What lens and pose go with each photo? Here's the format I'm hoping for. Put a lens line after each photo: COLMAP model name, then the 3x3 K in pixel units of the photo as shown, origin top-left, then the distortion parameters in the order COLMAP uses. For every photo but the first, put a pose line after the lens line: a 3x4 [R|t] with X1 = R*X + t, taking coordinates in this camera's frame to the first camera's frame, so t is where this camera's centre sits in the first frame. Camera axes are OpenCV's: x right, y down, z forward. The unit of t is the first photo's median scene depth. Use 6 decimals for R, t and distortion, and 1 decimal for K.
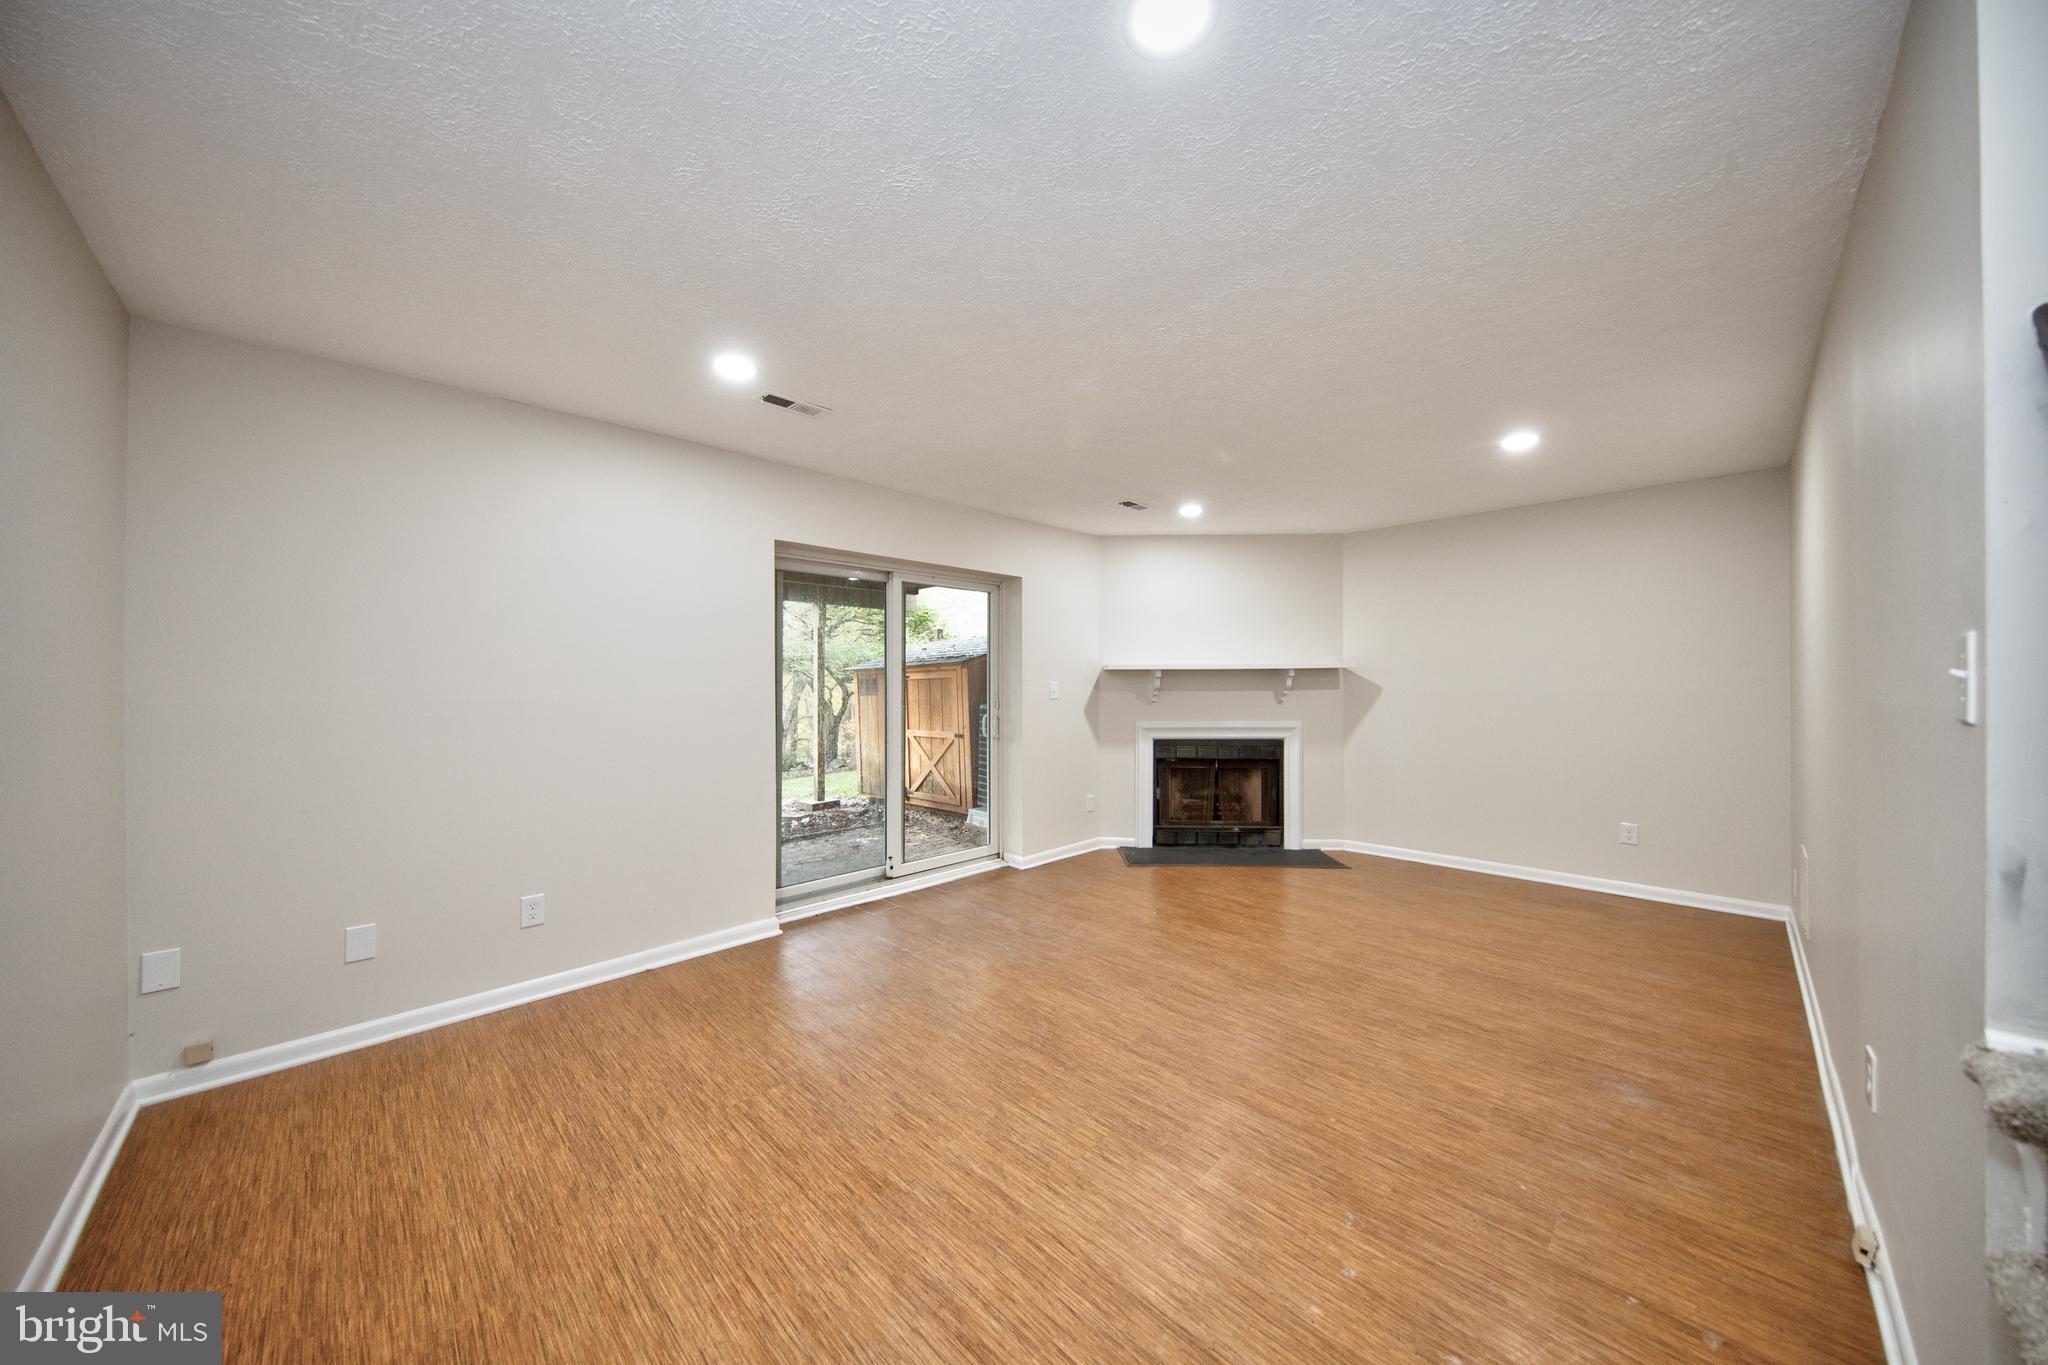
lens RADIAL K [[675.8, 0, 1016.9], [0, 675.8, 678.3], [0, 0, 1]] dist [0.014280, -0.006324]
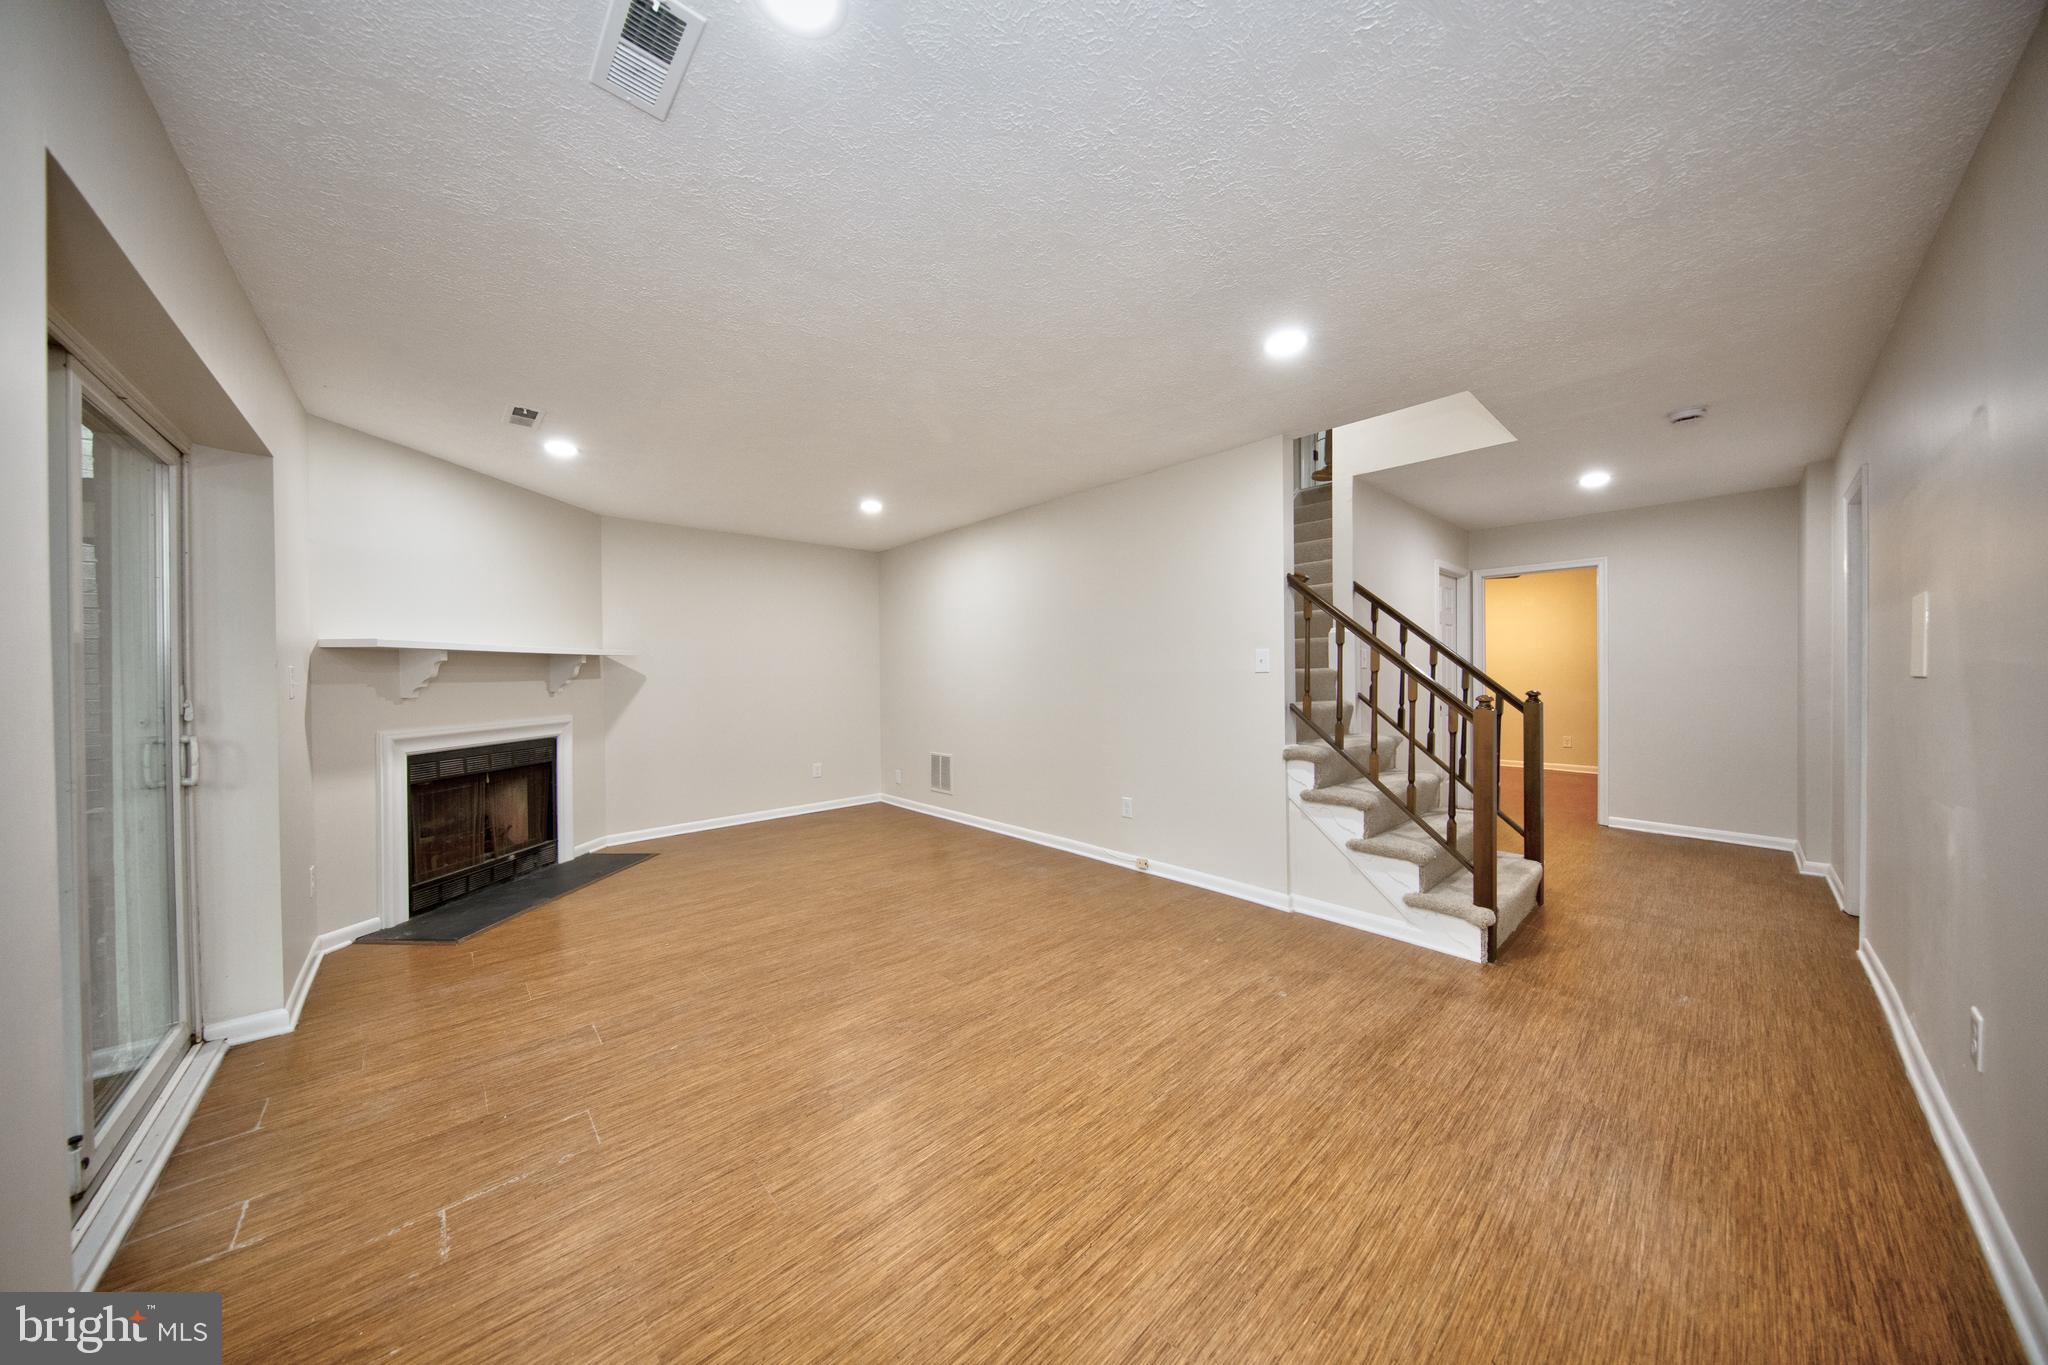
lens RADIAL K [[647.0, 0, 1019.9], [0, 647.0, 677.8], [0, 0, 1]] dist [0.003828, -0.003181]
pose [[0.047686, -0.006038, 0.998844, -0.873611], [0.006355, 0.999963, 0.005741, 0.032709], [-0.998842, 0.006074, 0.047723, 0.831551]]
